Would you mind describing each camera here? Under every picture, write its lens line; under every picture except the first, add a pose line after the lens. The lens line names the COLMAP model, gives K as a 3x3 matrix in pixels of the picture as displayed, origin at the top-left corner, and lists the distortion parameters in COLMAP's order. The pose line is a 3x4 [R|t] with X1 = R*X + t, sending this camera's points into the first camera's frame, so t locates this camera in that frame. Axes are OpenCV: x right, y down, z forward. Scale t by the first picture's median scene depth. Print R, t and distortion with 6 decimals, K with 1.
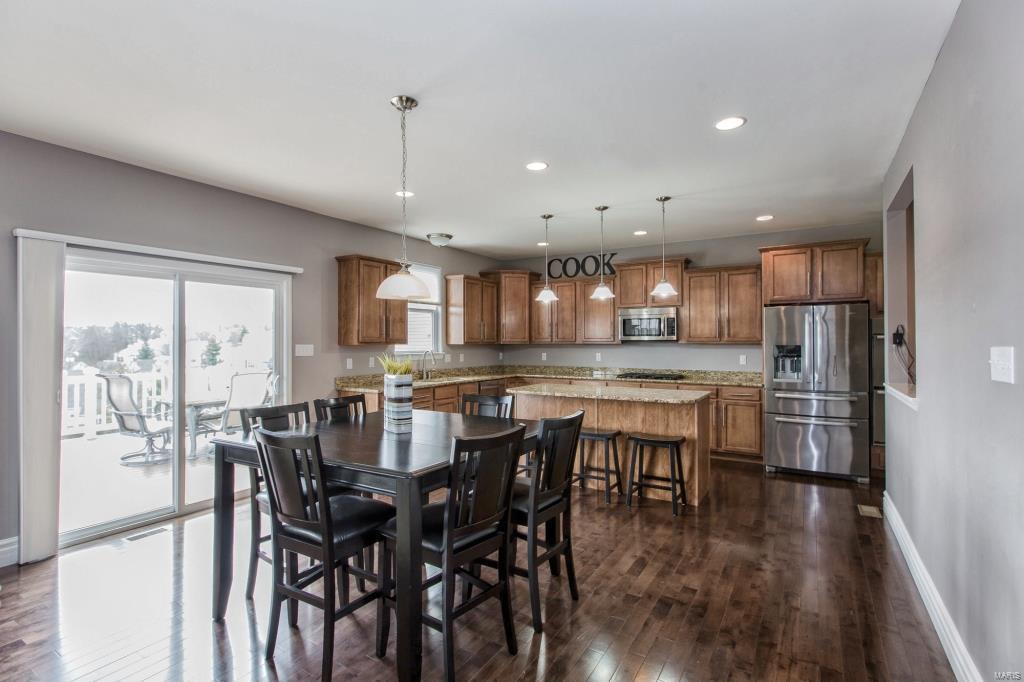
lens RADIAL K [[497.1, 0, 516.1], [0, 497.1, 339.6], [0, 0, 1]] dist [0.018744, 0.000614]
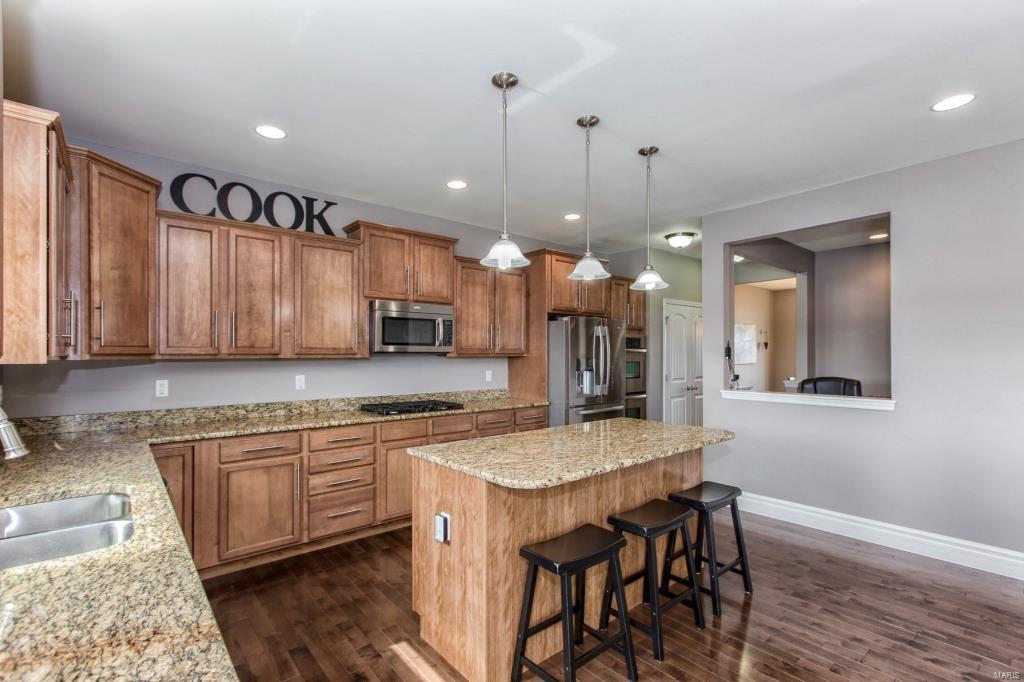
lens RADIAL K [[469.4, 0, 508.0], [0, 469.4, 349.9], [0, 0, 1]] dist [0.014149, -0.002267]
pose [[0.325352, 0.011705, 0.945520, -0.314038], [-0.003397, 0.999931, -0.011209, 0.005705], [-0.945587, 0.000435, 0.325370, 0.770608]]
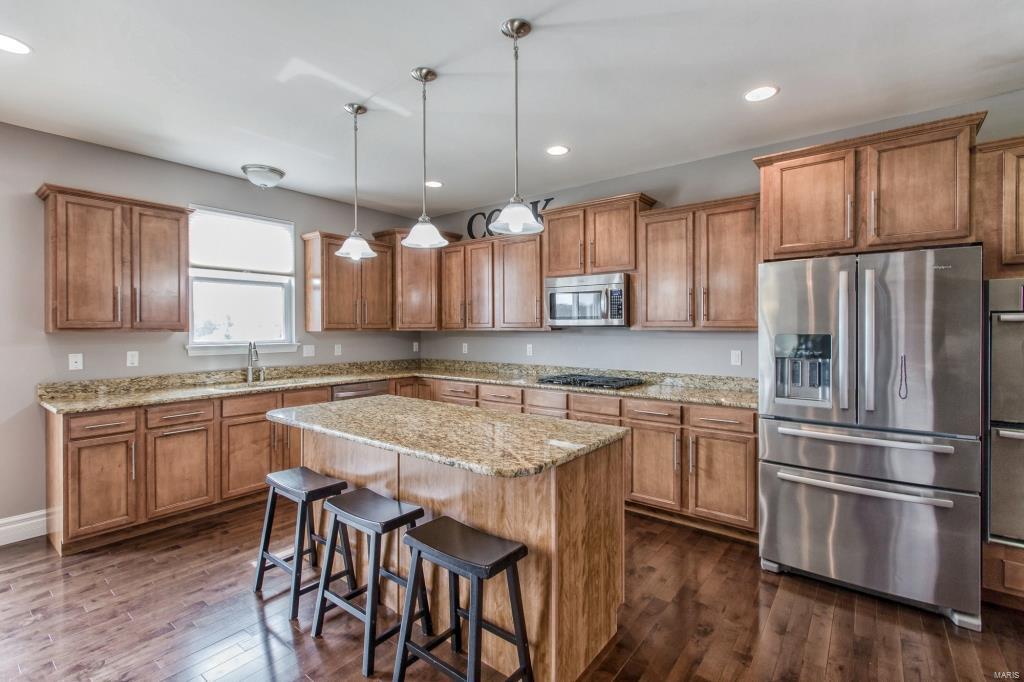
lens RADIAL K [[469.4, 0, 506.6], [0, 469.4, 332.8], [0, 0, 1]] dist [0.014149, -0.002267]
pose [[0.991943, 0.001841, -0.126669, 0.271578], [-0.000030, 0.999898, 0.014294, 0.002301], [0.126683, -0.014175, 0.991842, 0.430125]]
